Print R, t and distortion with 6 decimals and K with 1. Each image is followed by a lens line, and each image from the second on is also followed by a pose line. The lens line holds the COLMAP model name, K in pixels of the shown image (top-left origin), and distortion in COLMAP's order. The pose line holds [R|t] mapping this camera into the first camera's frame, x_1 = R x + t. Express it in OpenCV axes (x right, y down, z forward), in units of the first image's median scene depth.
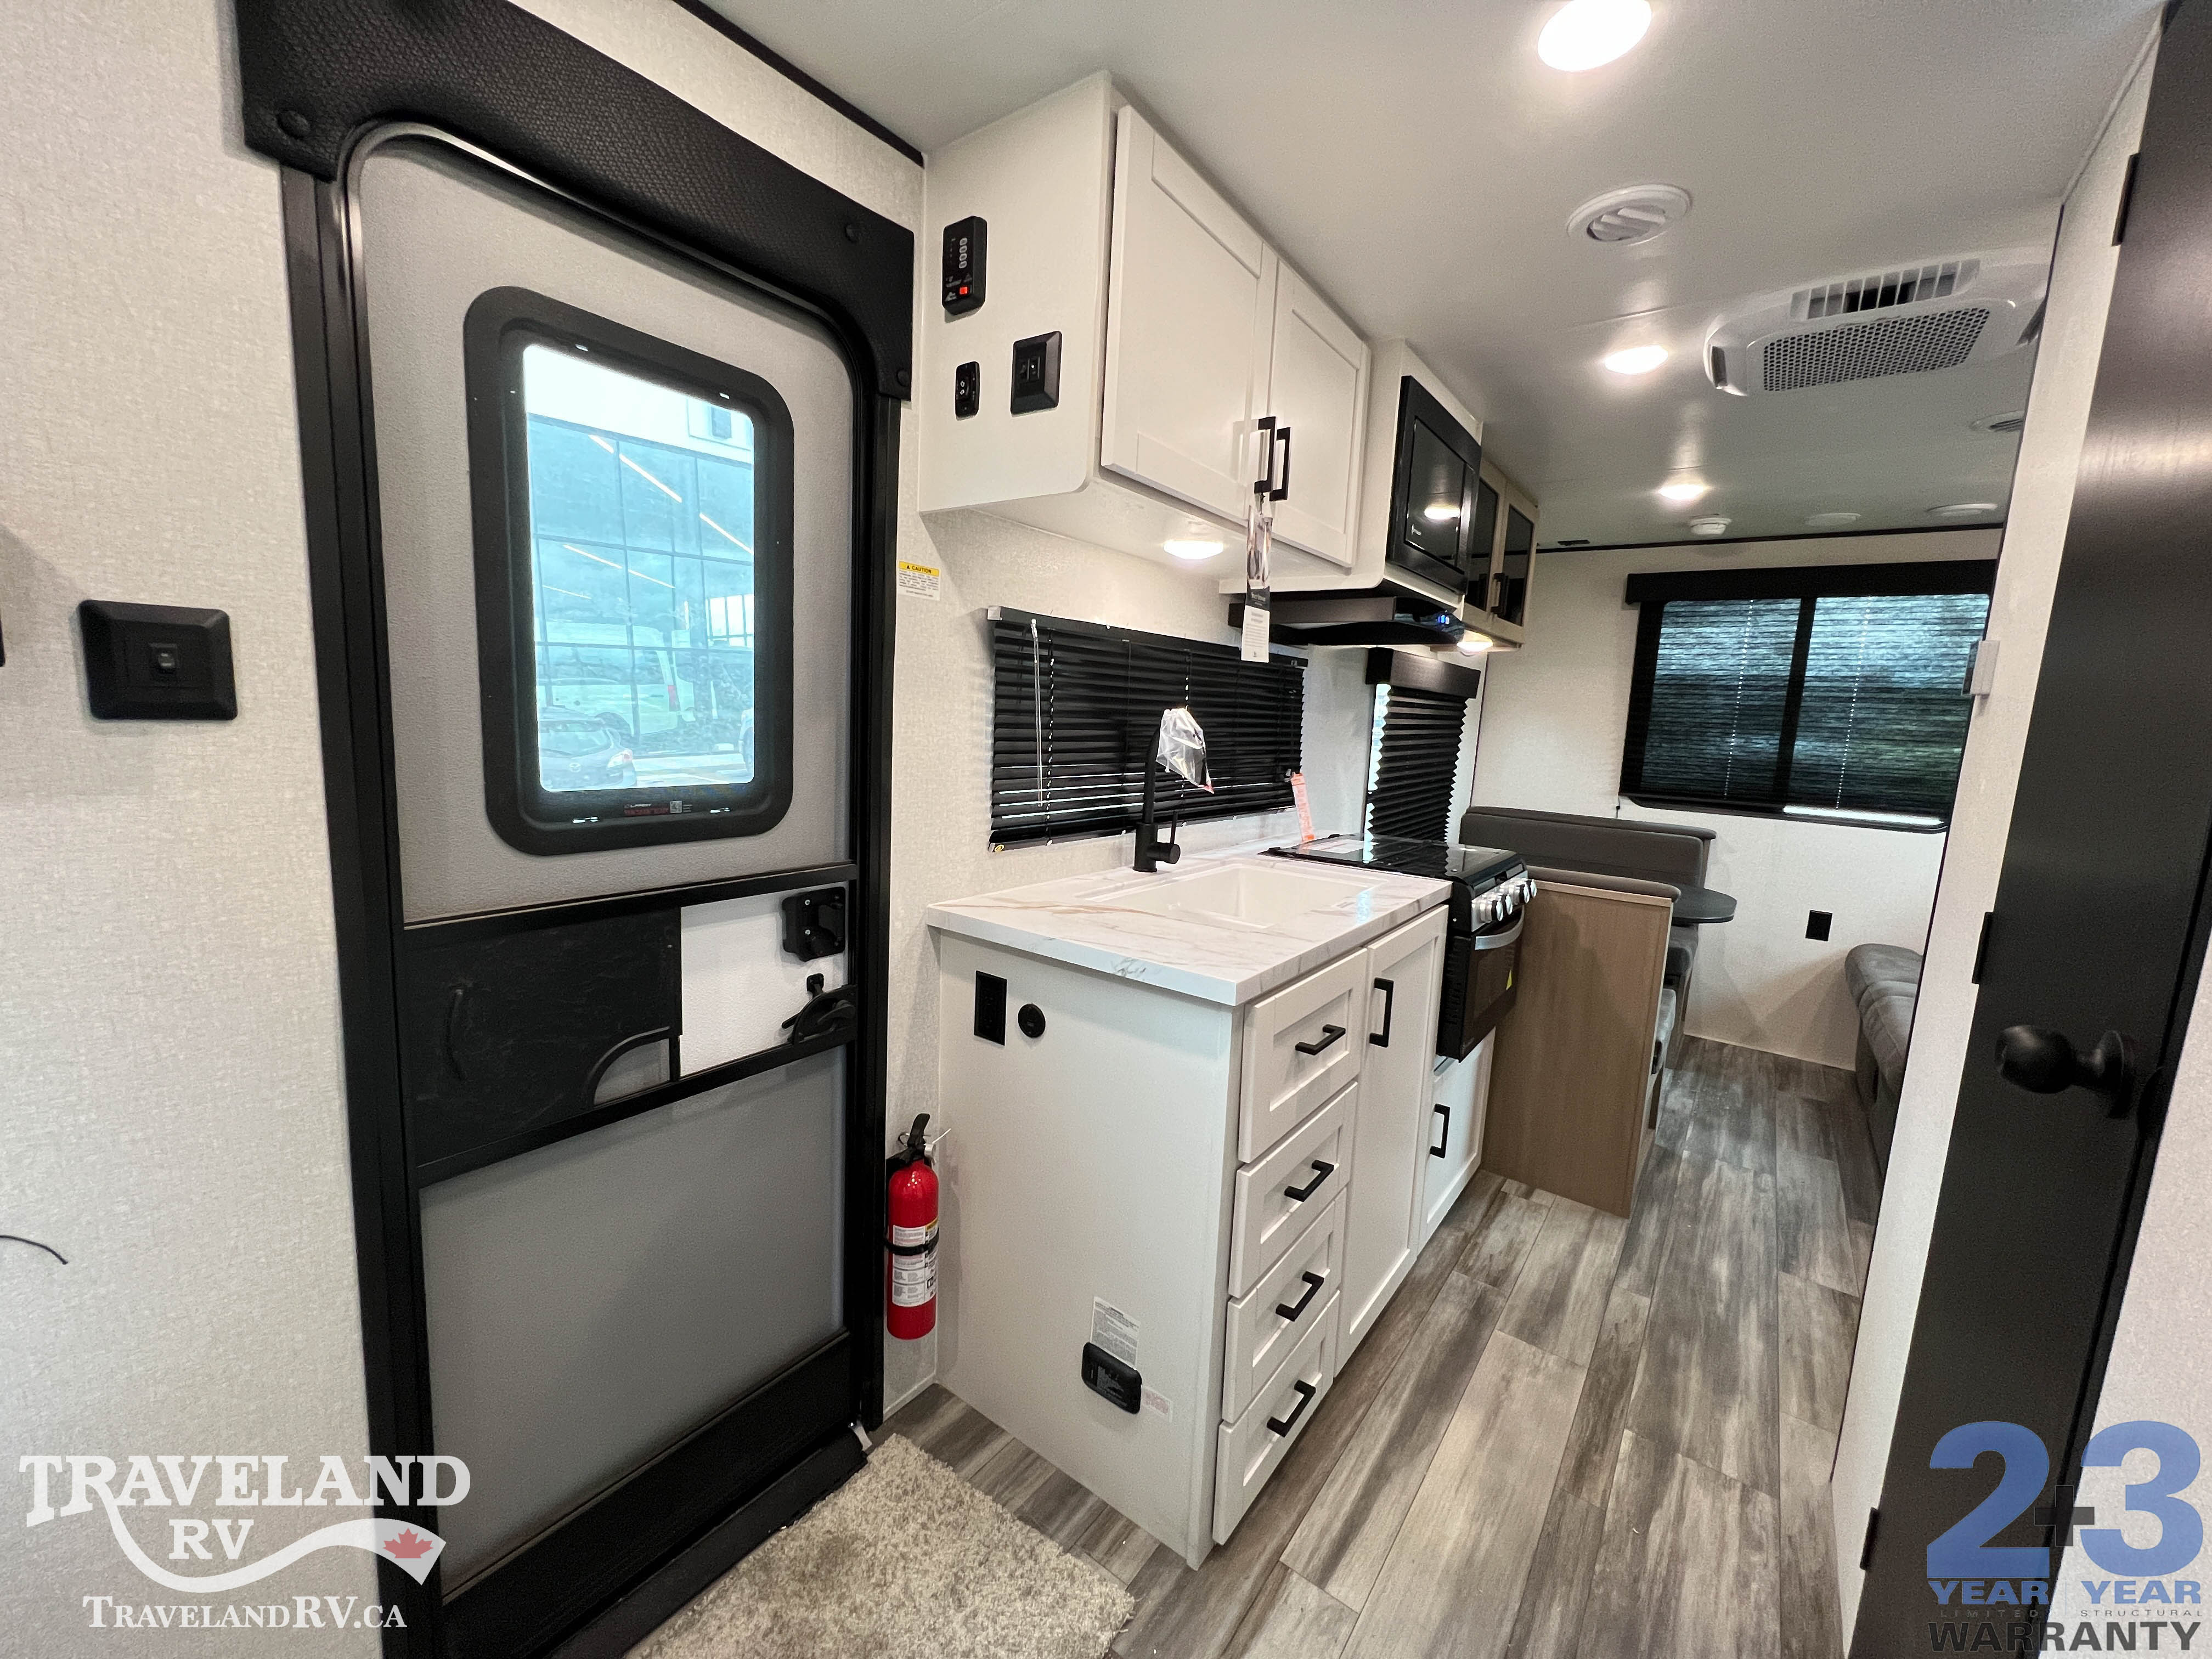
lens RADIAL K [[881.0, 0, 1102.3], [0, 881.0, 826.9], [0, 0, 1]] dist [-0.001254, 0.000506]
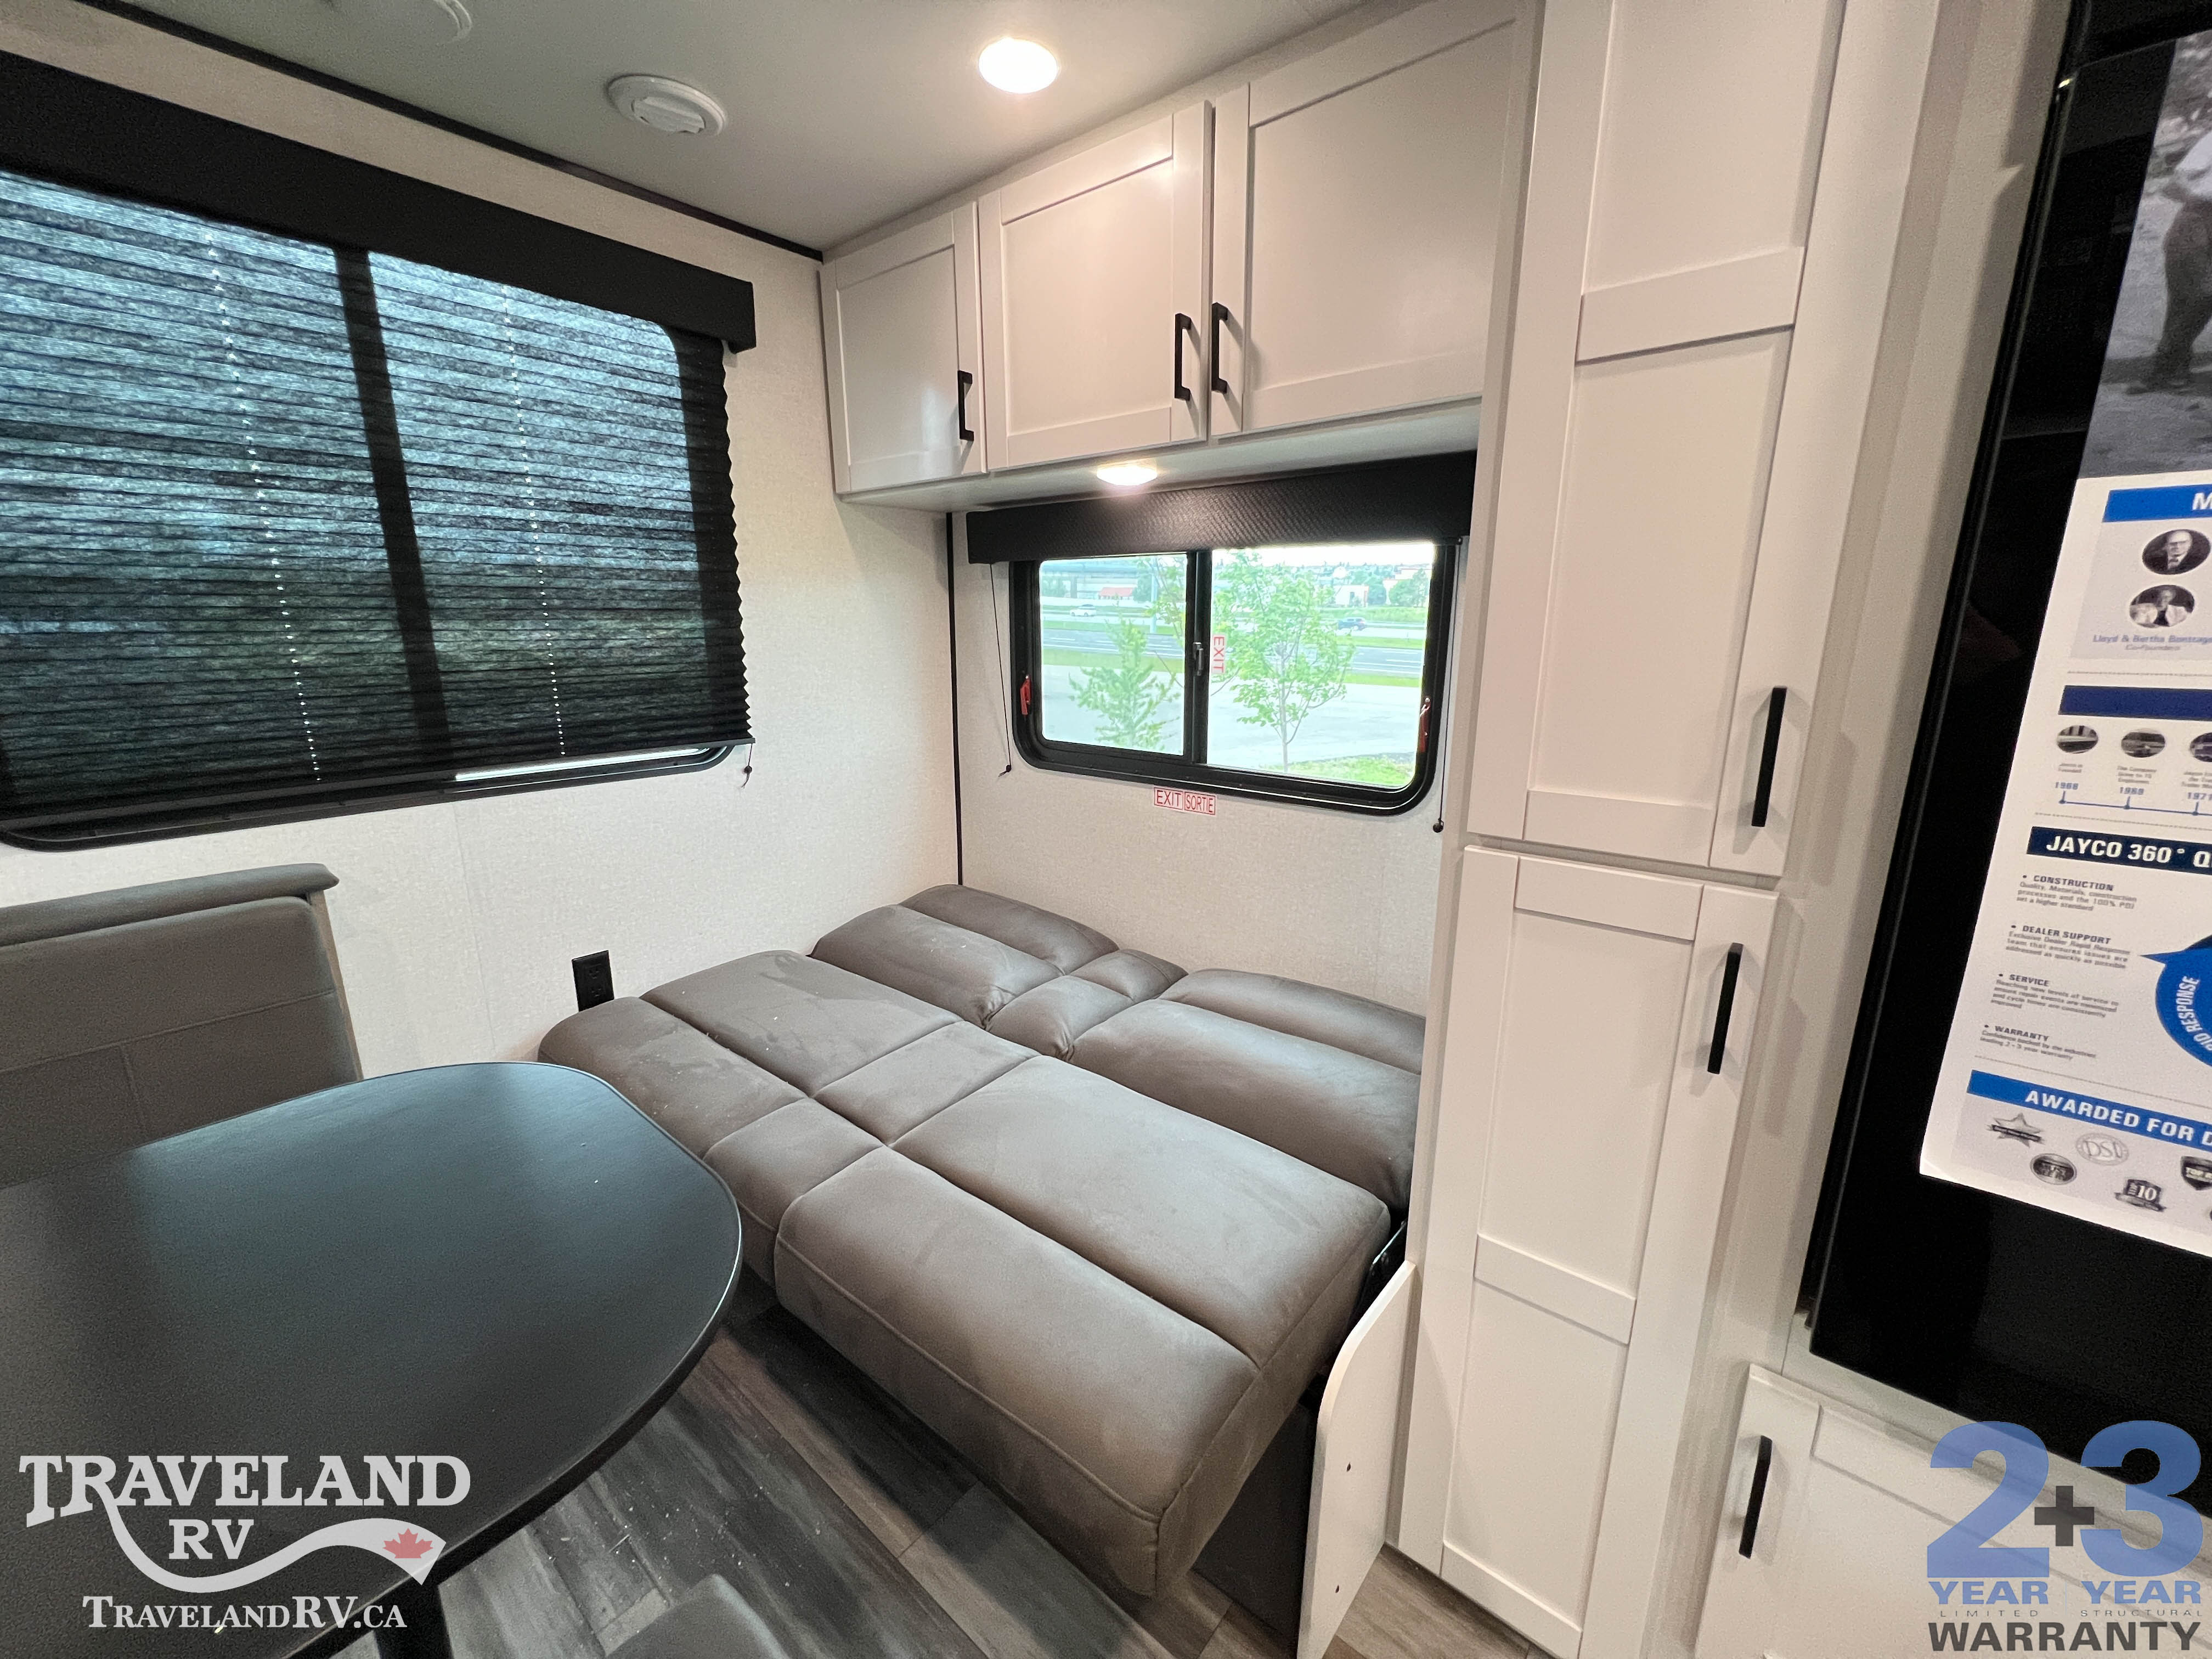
lens RADIAL K [[881.0, 0, 1100.8], [0, 881.0, 828.1], [0, 0, 1]] dist [-0.001254, 0.000506]
pose [[0.050041, -0.274990, 0.960144, 0.735872], [0.137309, 0.954114, 0.266107, -0.145770], [-0.989263, 0.118520, 0.085503, 1.341873]]
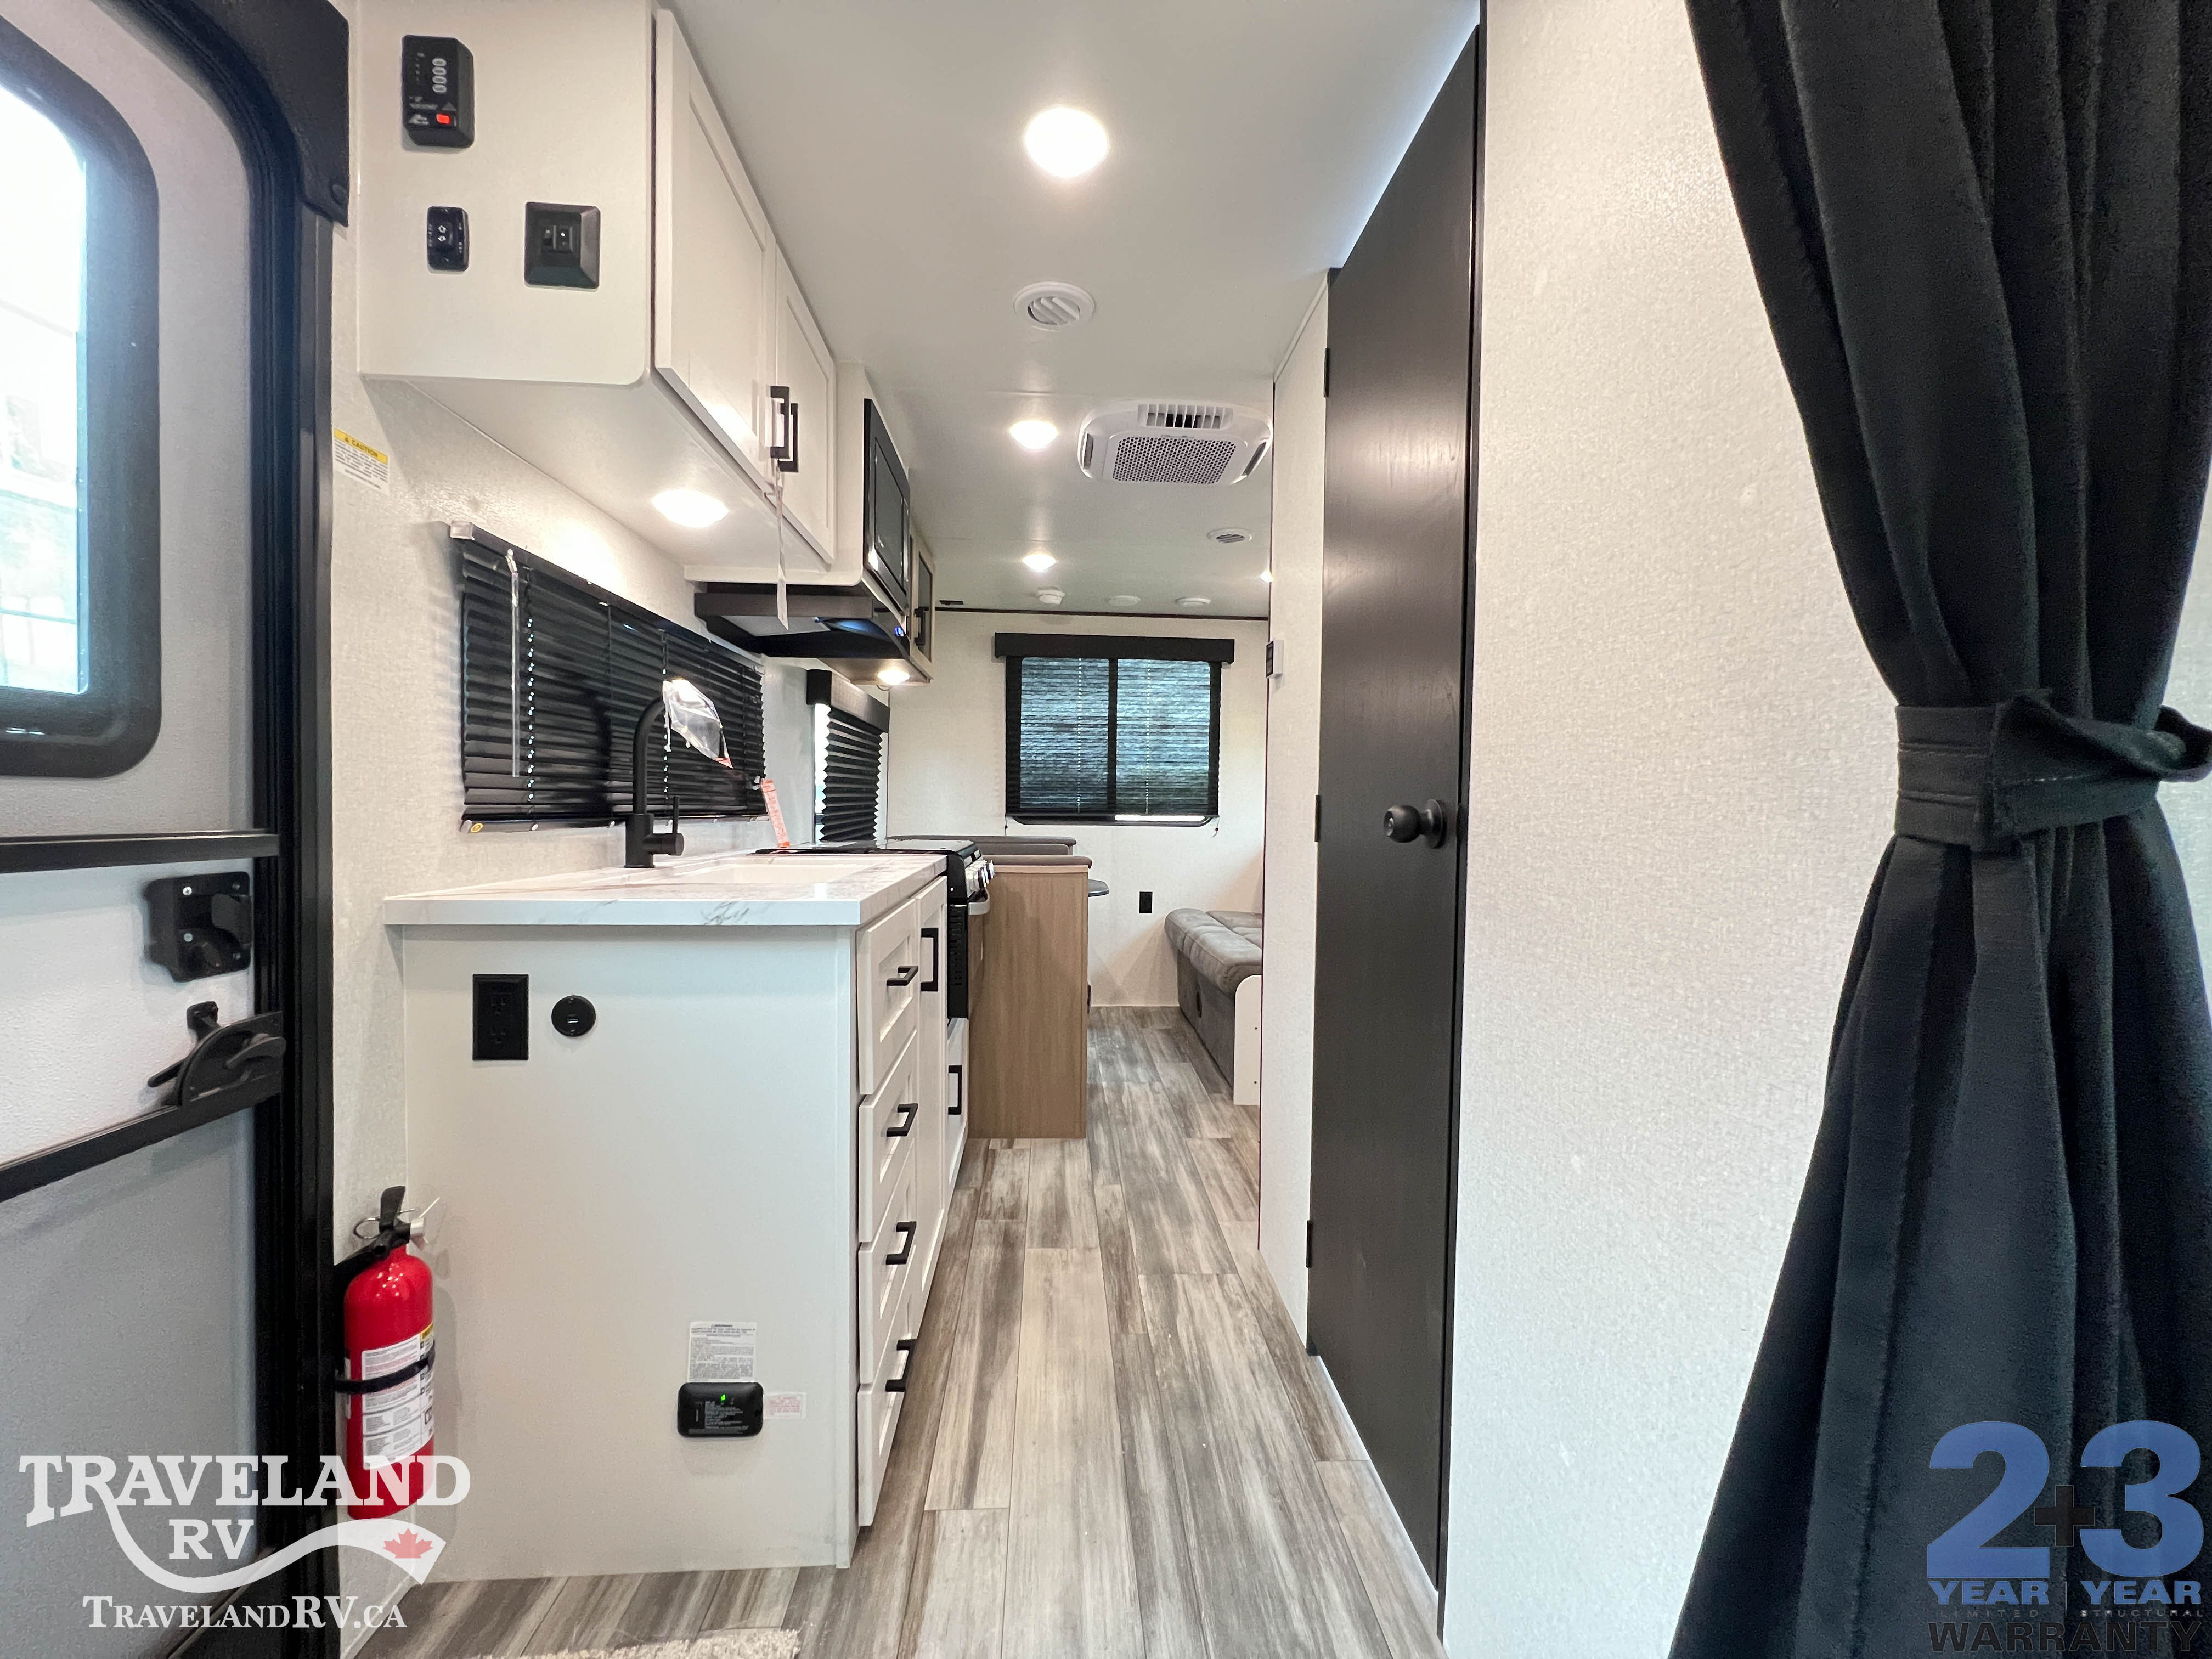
lens RADIAL K [[881.0, 0, 1102.9], [0, 881.0, 826.8], [0, 0, 1]] dist [-0.001254, 0.000506]
pose [[0.759586, -0.052362, 0.648295, -0.191407], [0.110991, 0.992569, -0.049876, 0.118508], [-0.640866, 0.109840, 0.759753, 0.036758]]
